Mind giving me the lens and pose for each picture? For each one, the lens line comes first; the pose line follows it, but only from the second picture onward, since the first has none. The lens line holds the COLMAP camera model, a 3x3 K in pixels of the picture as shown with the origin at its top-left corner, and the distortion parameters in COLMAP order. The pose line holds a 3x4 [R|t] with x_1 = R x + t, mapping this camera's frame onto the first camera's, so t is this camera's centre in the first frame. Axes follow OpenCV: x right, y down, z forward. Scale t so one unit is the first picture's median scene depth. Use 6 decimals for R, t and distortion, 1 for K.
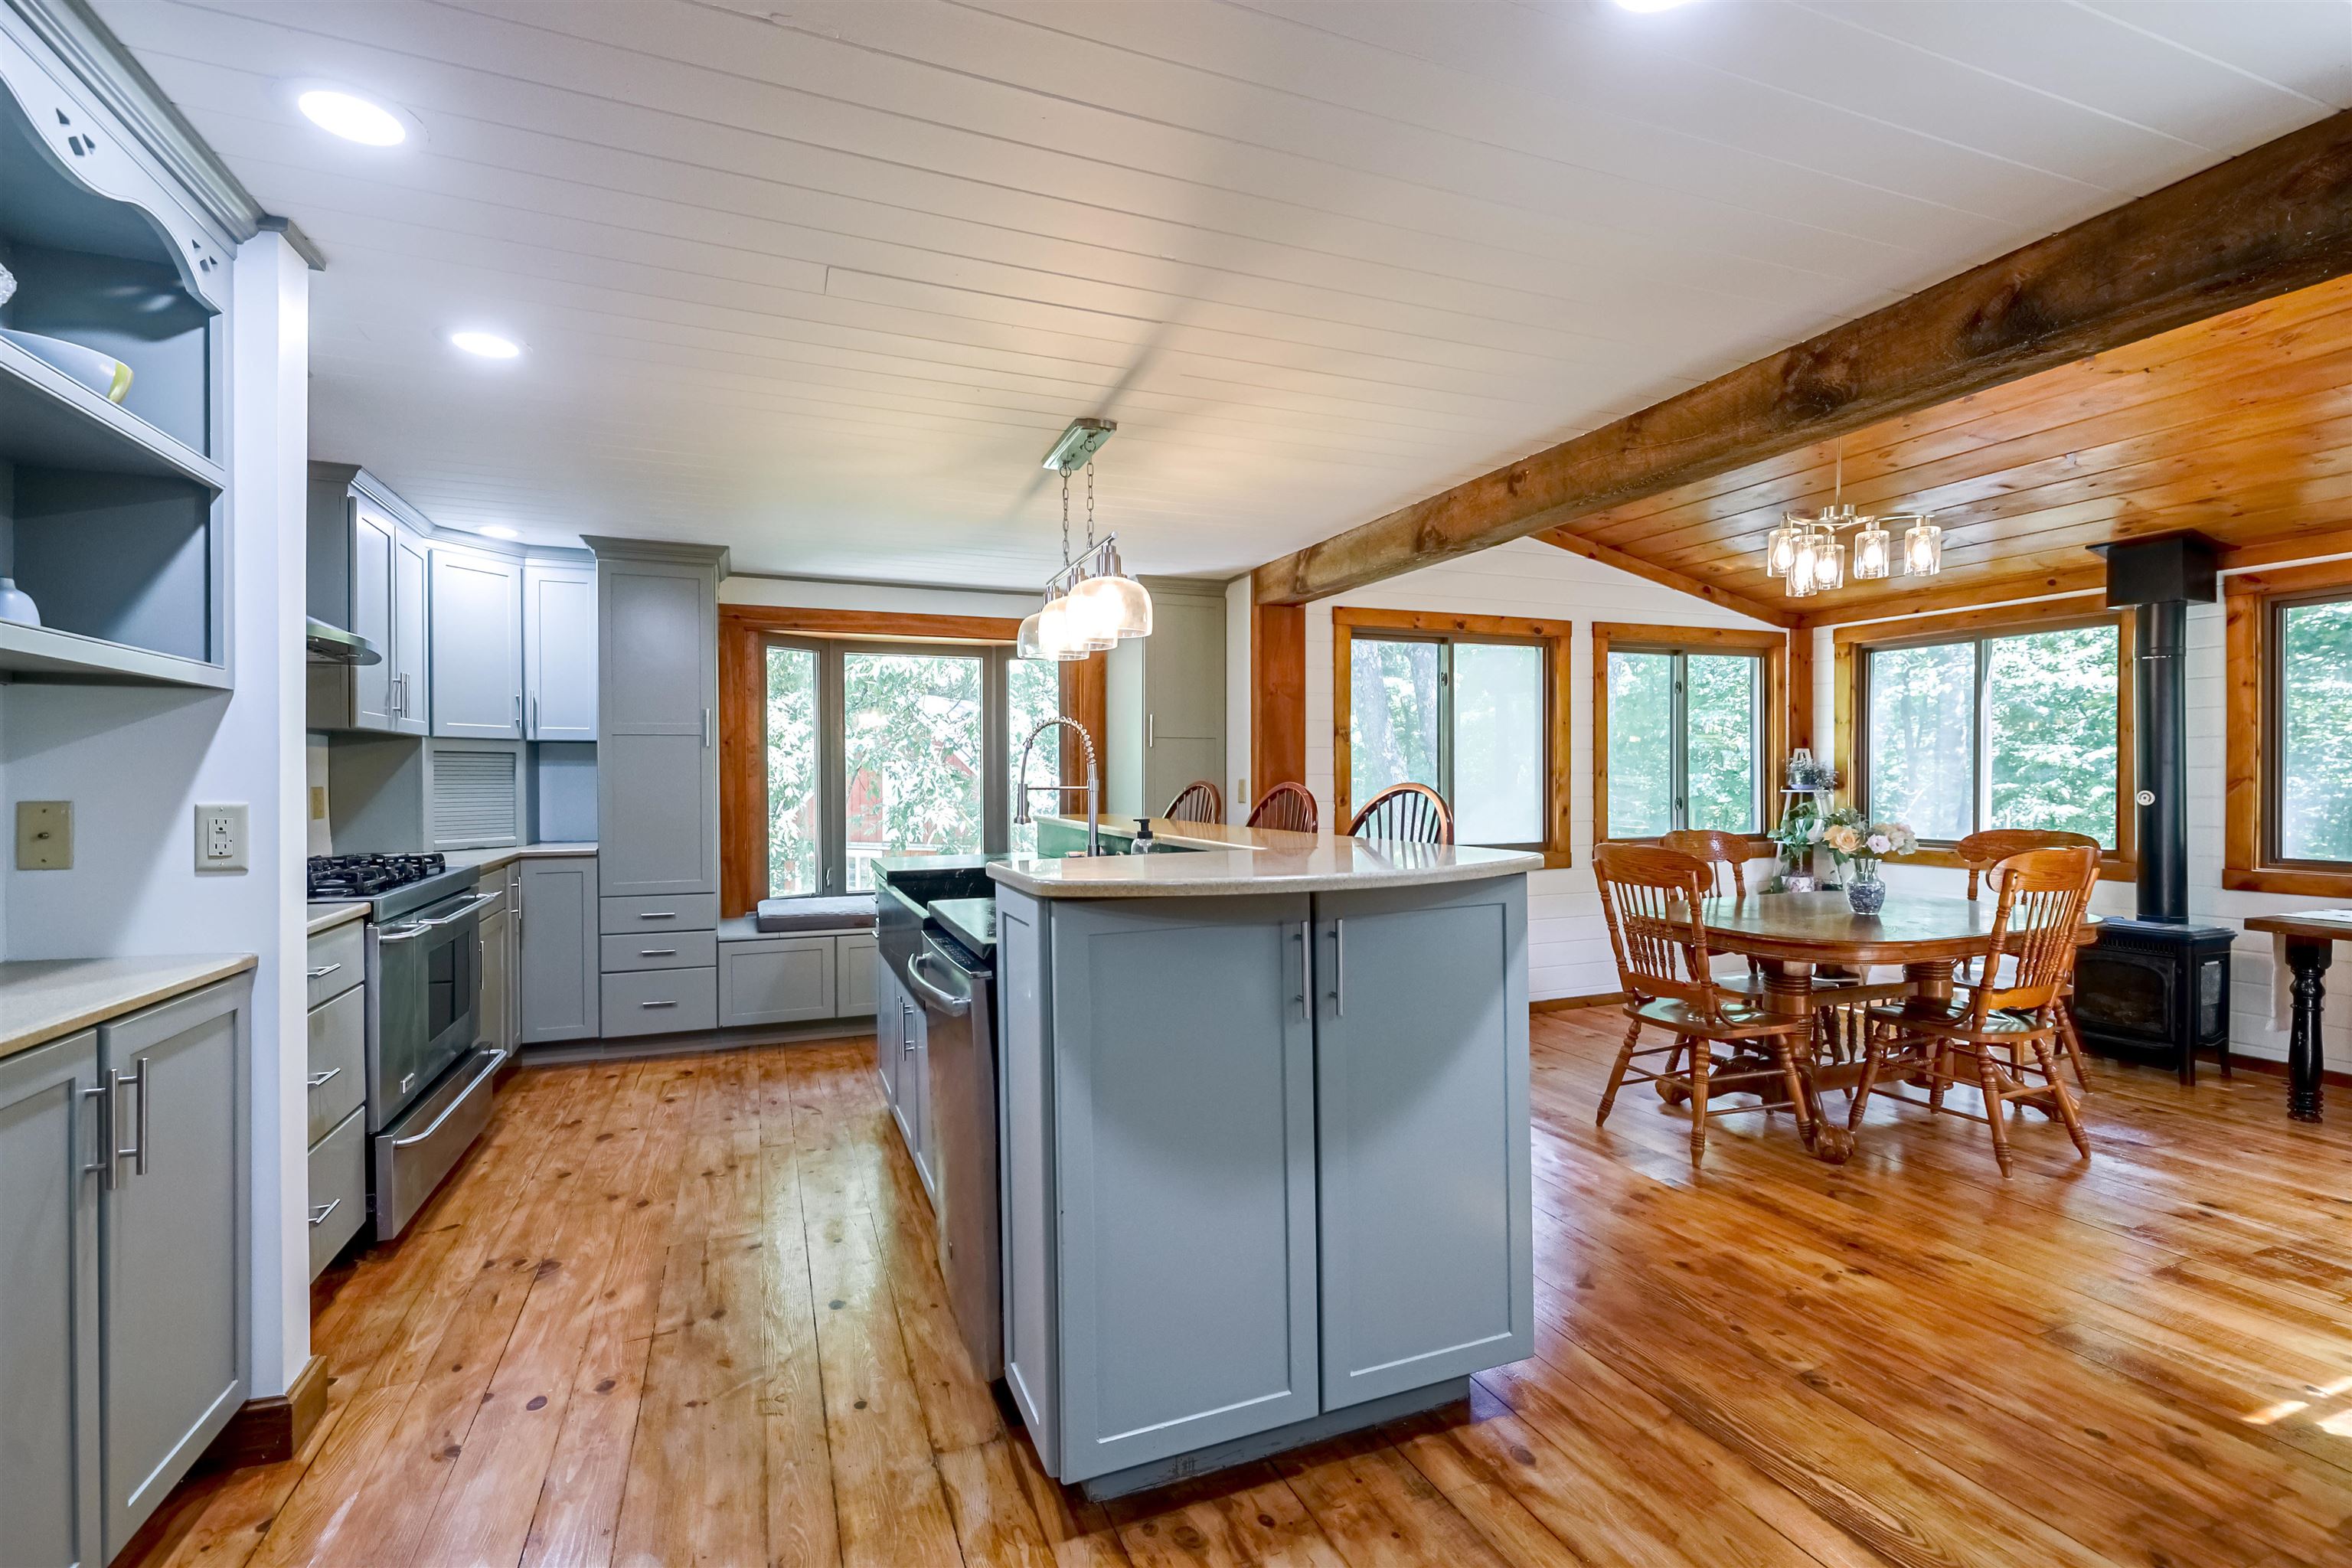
lens RADIAL K [[1049.5, 0, 1154.3], [0, 1049.5, 789.9], [0, 0, 1]] dist [0.008991, -0.002593]
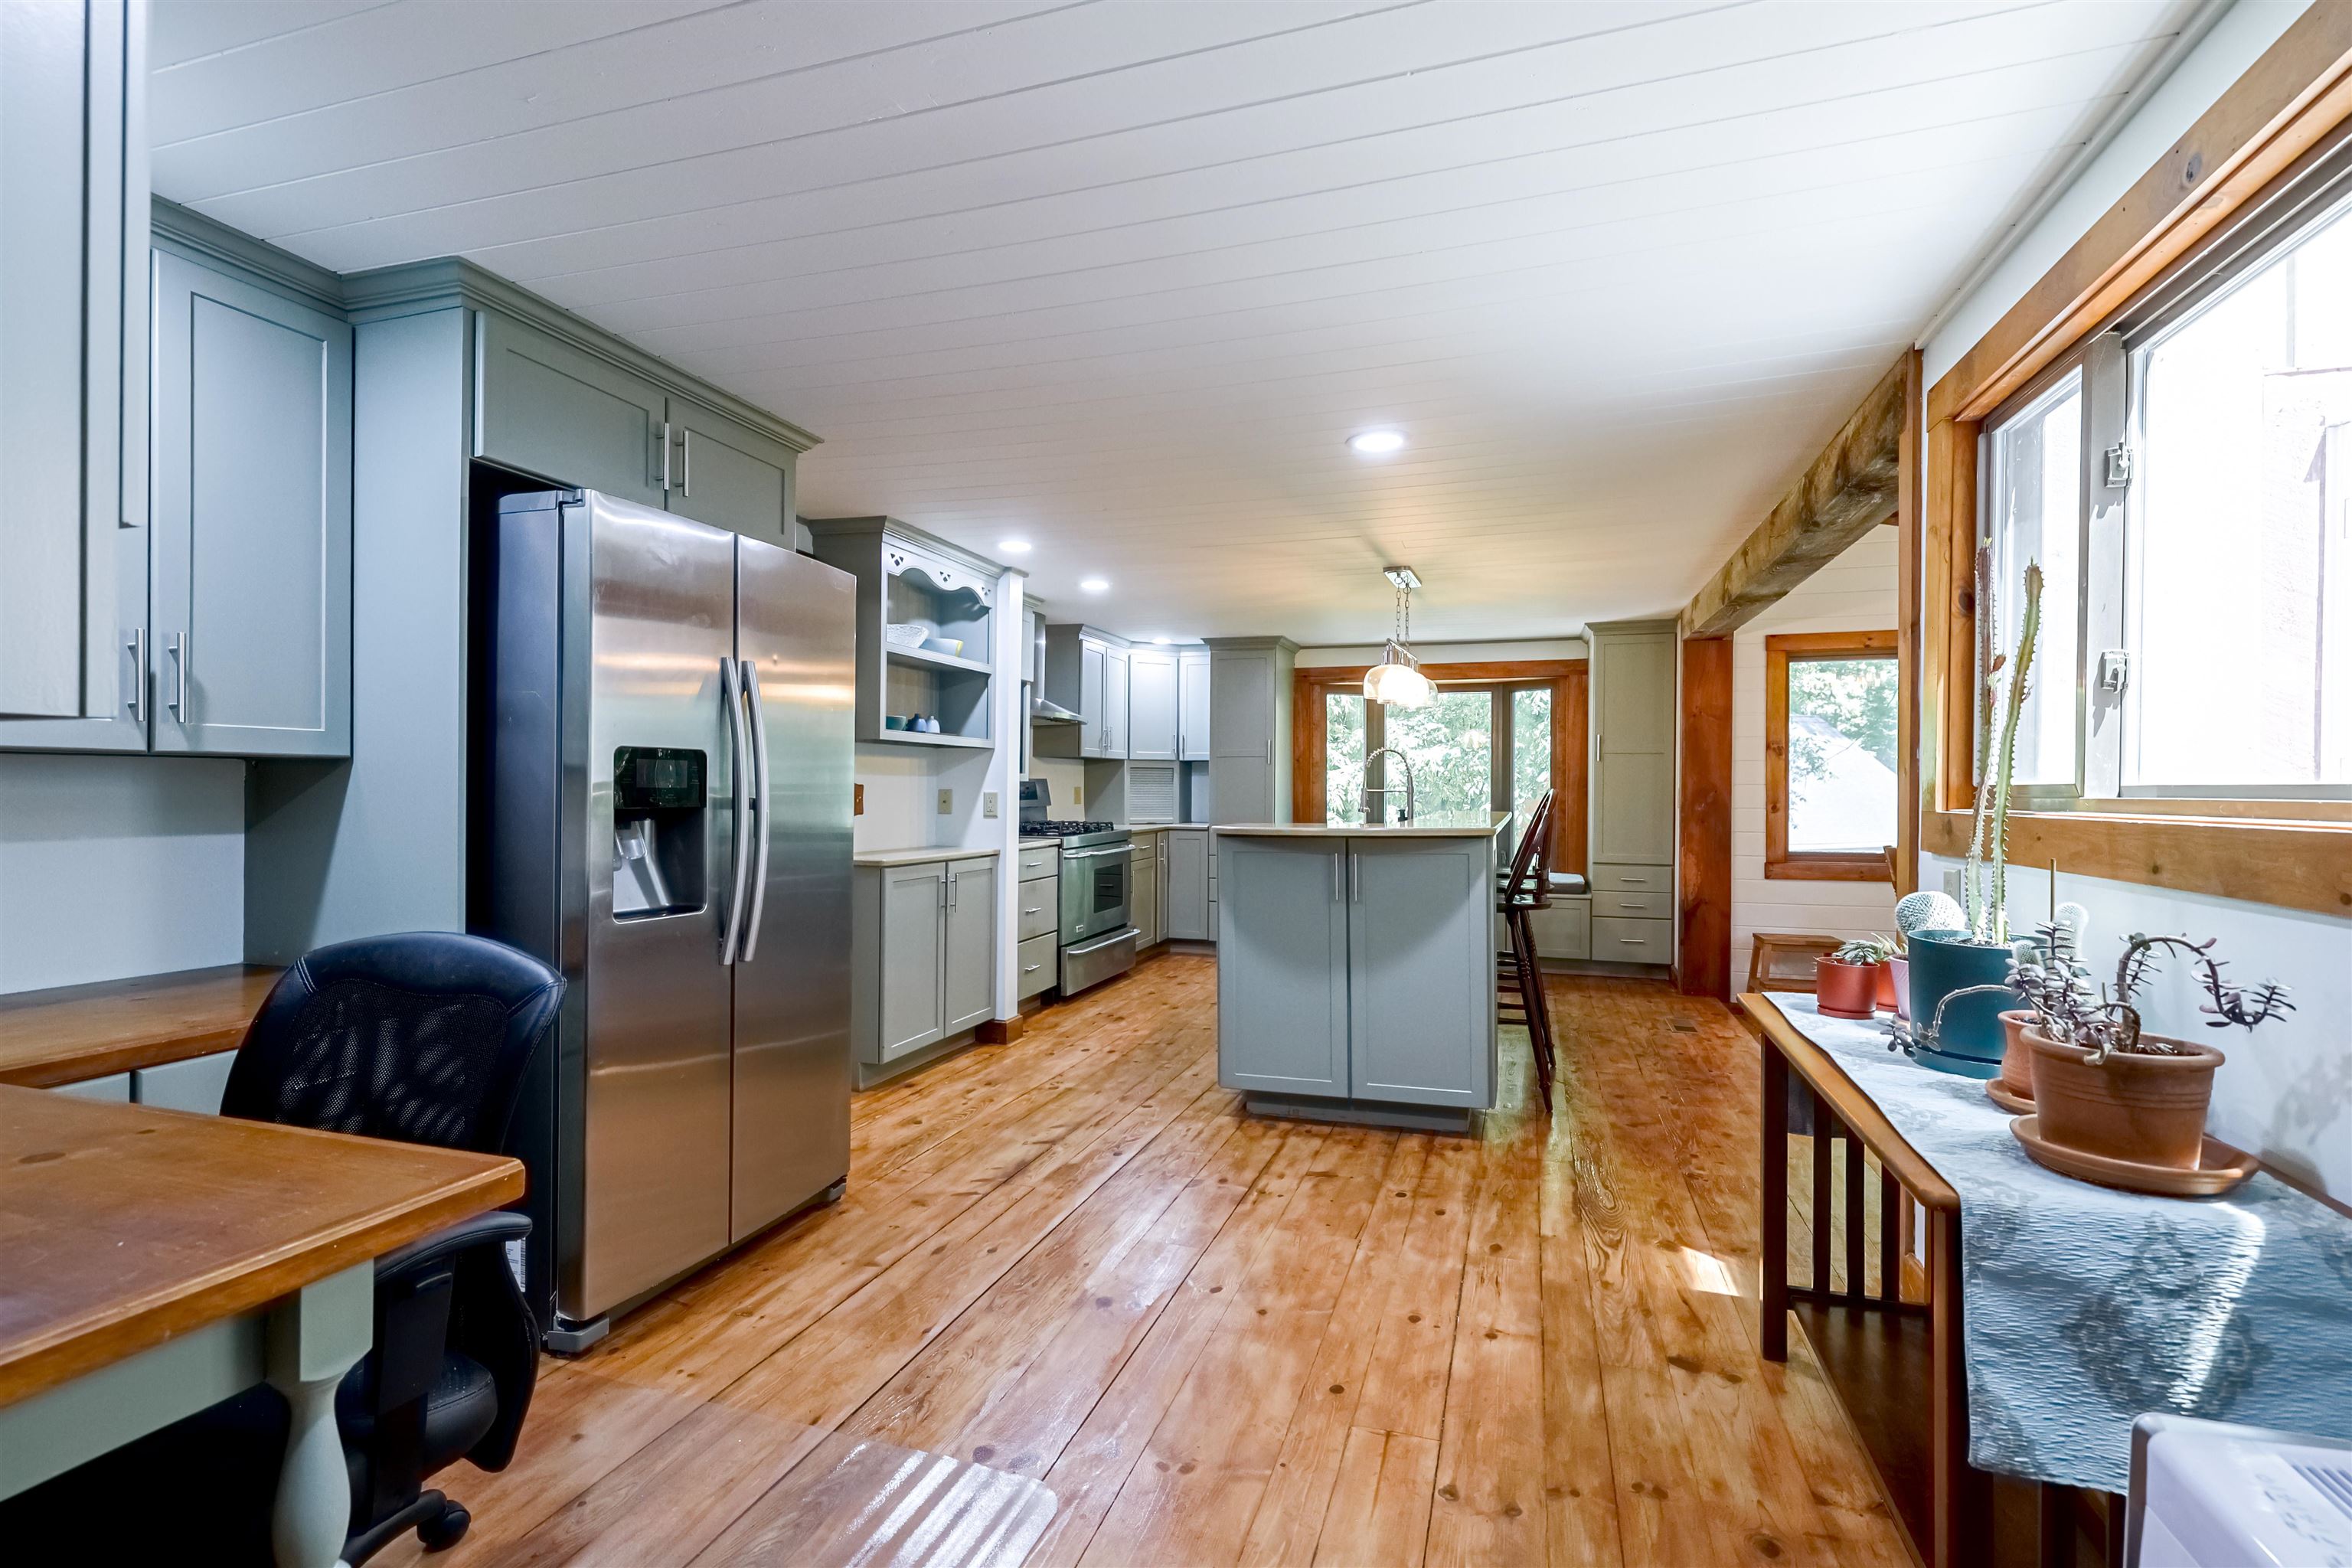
lens RADIAL K [[1049.5, 0, 1161.8], [0, 1049.5, 798.5], [0, 0, 1]] dist [0.008991, -0.002593]
pose [[0.772021, 0.012686, -0.635470, 0.554425], [-0.014381, 0.999893, 0.002490, 0.009541], [0.635434, 0.007217, 0.772121, -0.377711]]
